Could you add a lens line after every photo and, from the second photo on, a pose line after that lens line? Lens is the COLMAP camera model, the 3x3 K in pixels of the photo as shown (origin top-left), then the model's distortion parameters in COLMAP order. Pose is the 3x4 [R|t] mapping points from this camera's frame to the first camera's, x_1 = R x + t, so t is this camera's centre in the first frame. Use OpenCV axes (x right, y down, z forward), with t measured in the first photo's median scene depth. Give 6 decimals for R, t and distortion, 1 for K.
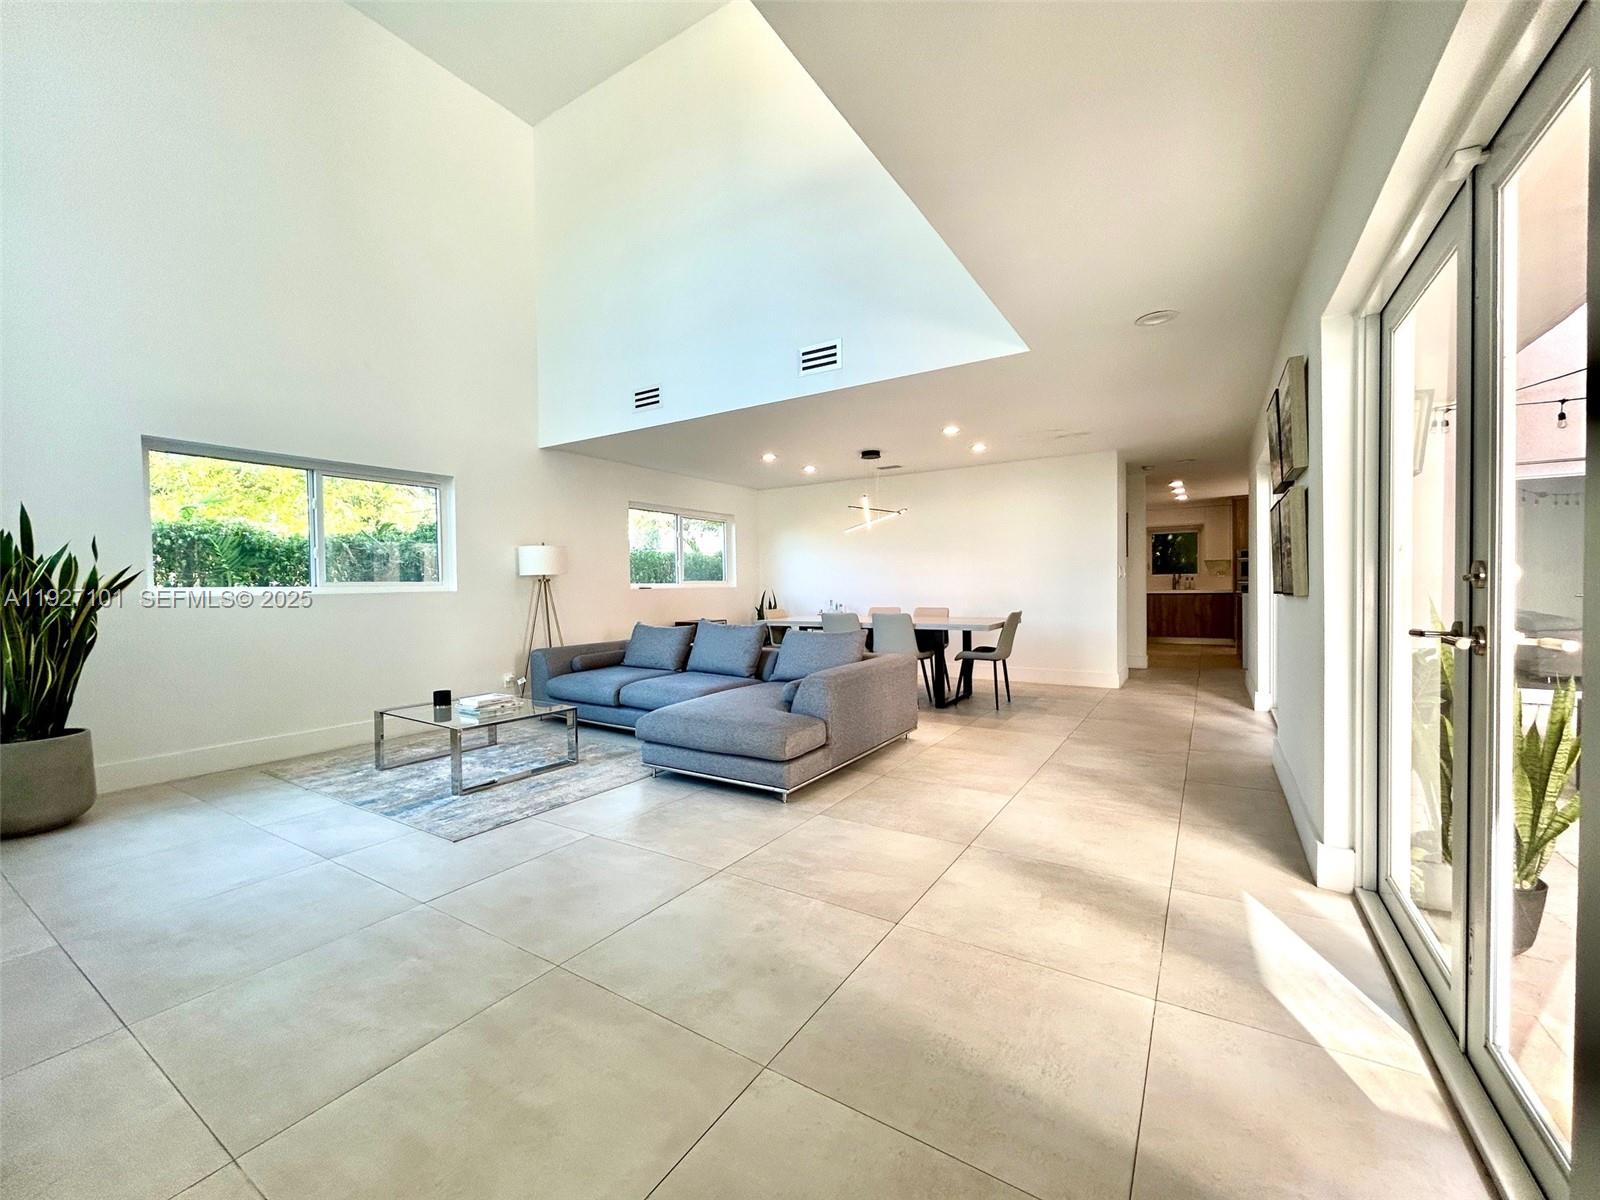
lens RADIAL K [[641.5, 0, 800.2], [0, 641.5, 595.9], [0, 0, 1]] dist [-0.003910, 0.000589]
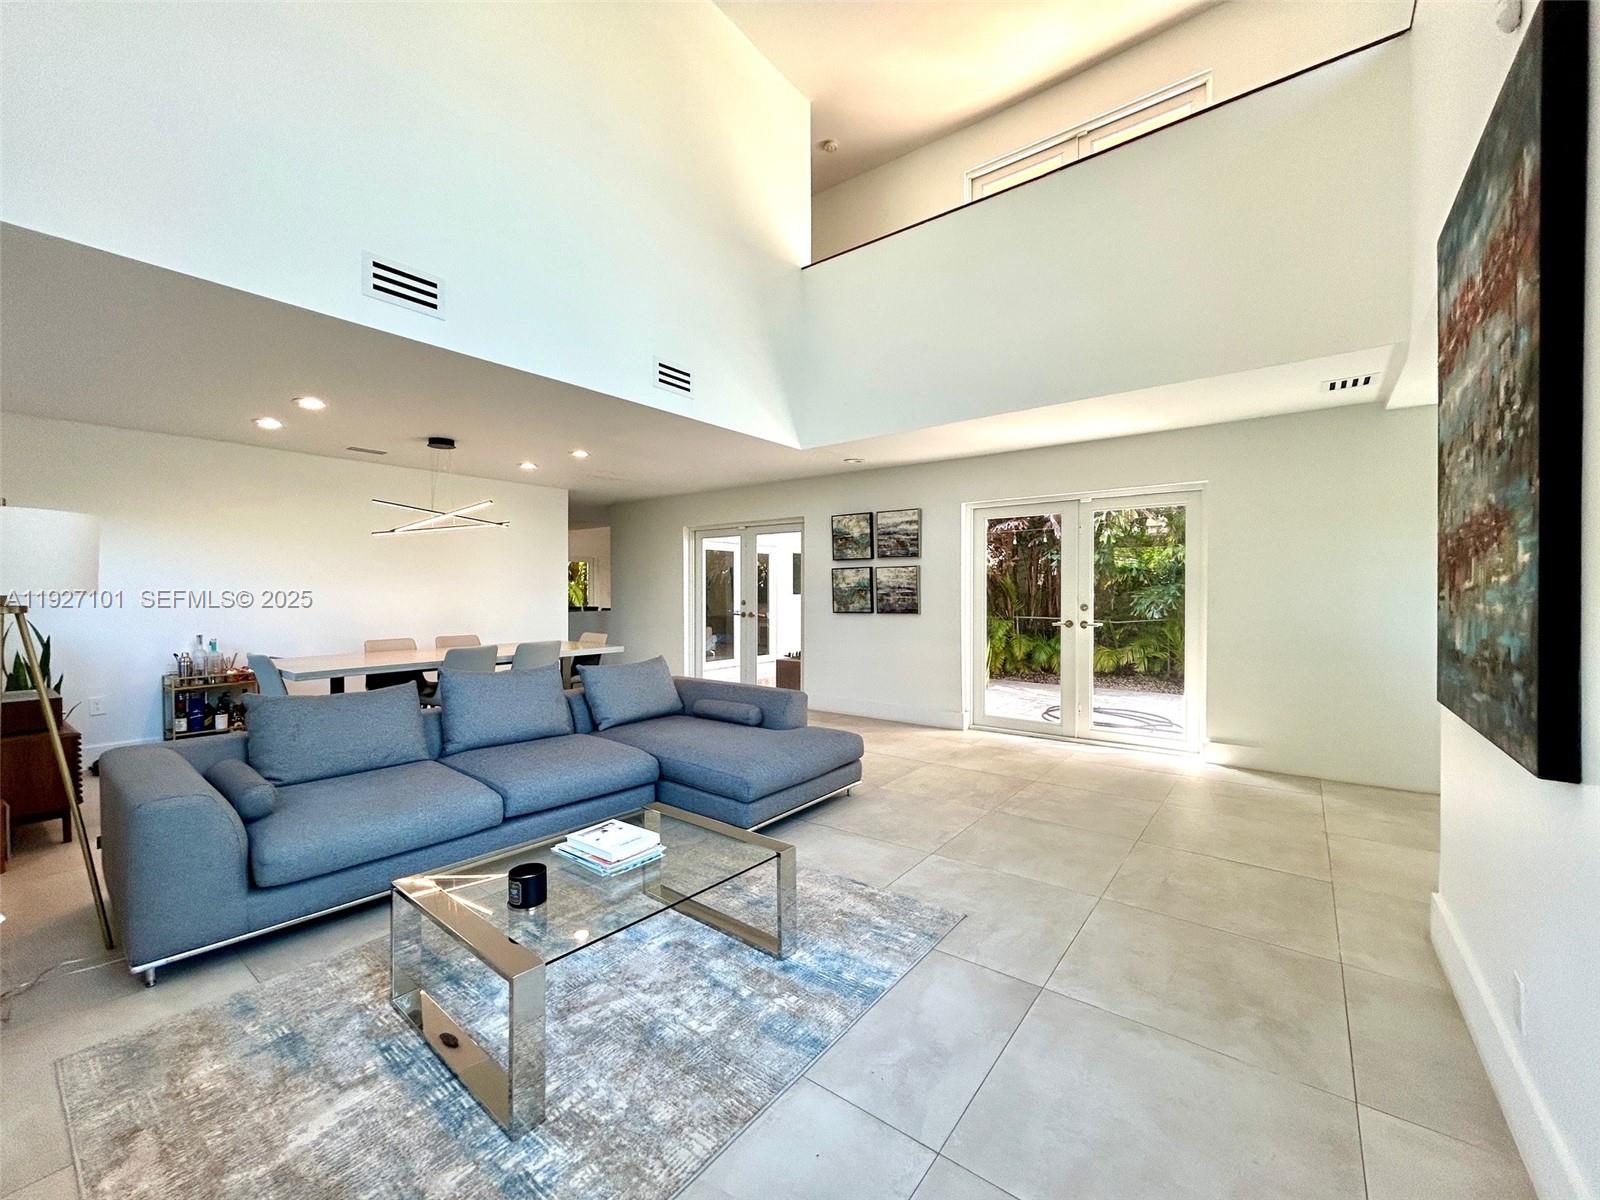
lens RADIAL K [[641.5, 0, 795.7], [0, 641.5, 598.0], [0, 0, 1]] dist [-0.003910, 0.000589]
pose [[0.105299, 0.003945, 0.994433, -1.307904], [0.016826, 0.999842, -0.005748, -0.042085], [-0.994298, 0.017338, 0.105216, 1.034240]]
